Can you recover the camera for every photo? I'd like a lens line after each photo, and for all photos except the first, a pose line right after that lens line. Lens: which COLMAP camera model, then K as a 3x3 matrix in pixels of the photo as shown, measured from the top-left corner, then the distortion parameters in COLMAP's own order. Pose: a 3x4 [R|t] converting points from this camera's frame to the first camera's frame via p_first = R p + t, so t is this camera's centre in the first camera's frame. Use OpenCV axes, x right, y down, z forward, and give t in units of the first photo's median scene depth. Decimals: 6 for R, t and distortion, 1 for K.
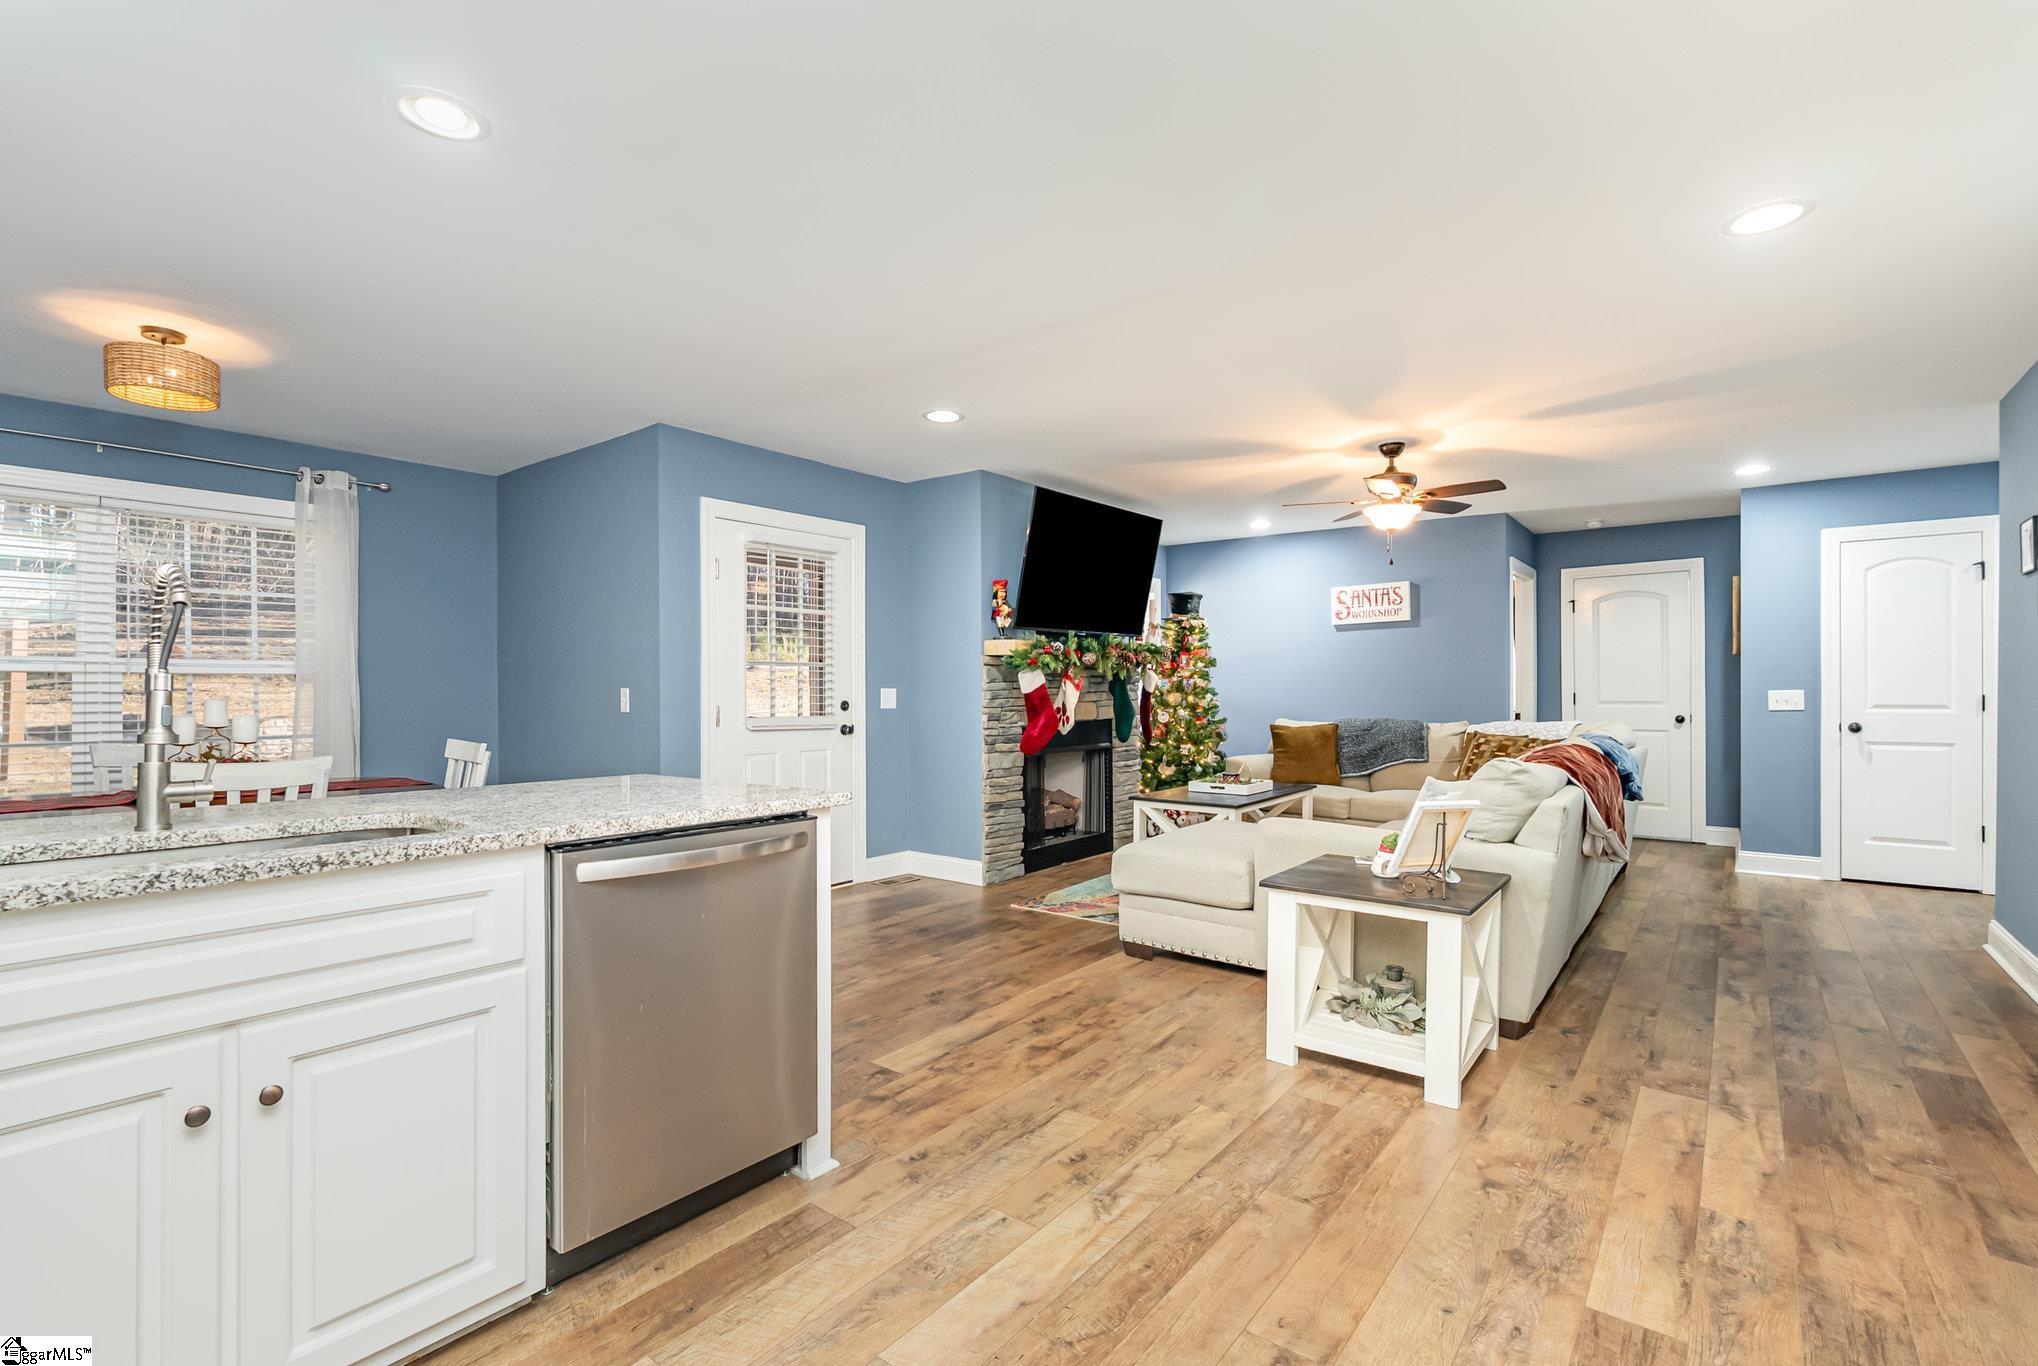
lens RADIAL K [[920.4, 0, 1037.7], [0, 920.4, 688.5], [0, 0, 1]] dist [-0.002174, -0.000486]
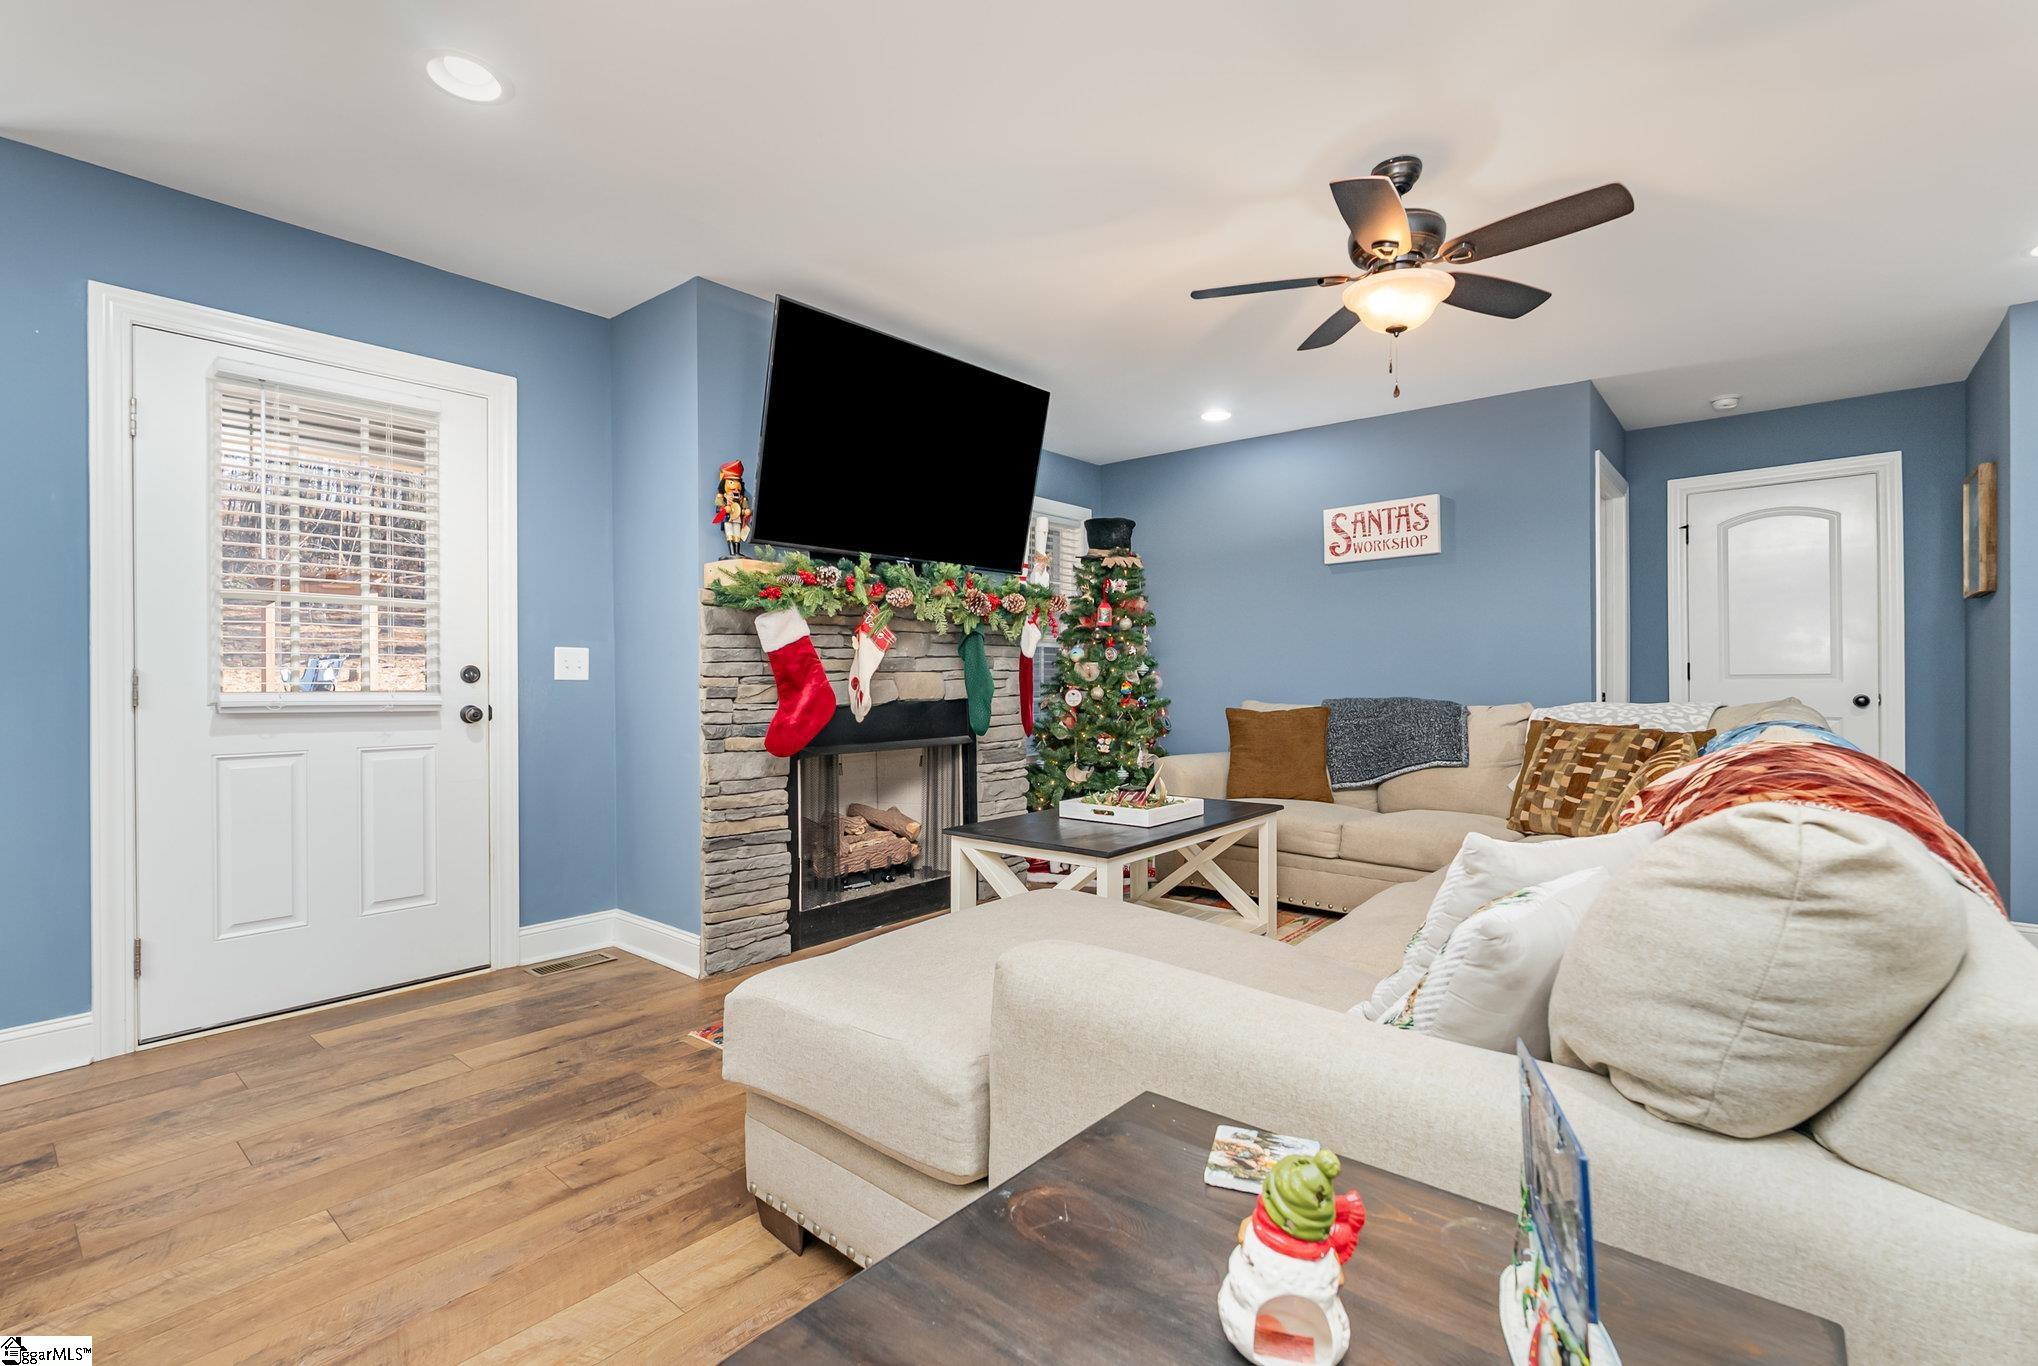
lens RADIAL K [[913.6, 0, 1024.4], [0, 913.6, 679.9], [0, 0, 1]] dist [-0.002014, -0.000243]
pose [[0.998789, -0.001180, -0.049191, 0.169180], [0.001227, 0.999999, 0.000925, 0.021533], [0.049190, -0.000984, 0.998789, 0.402760]]
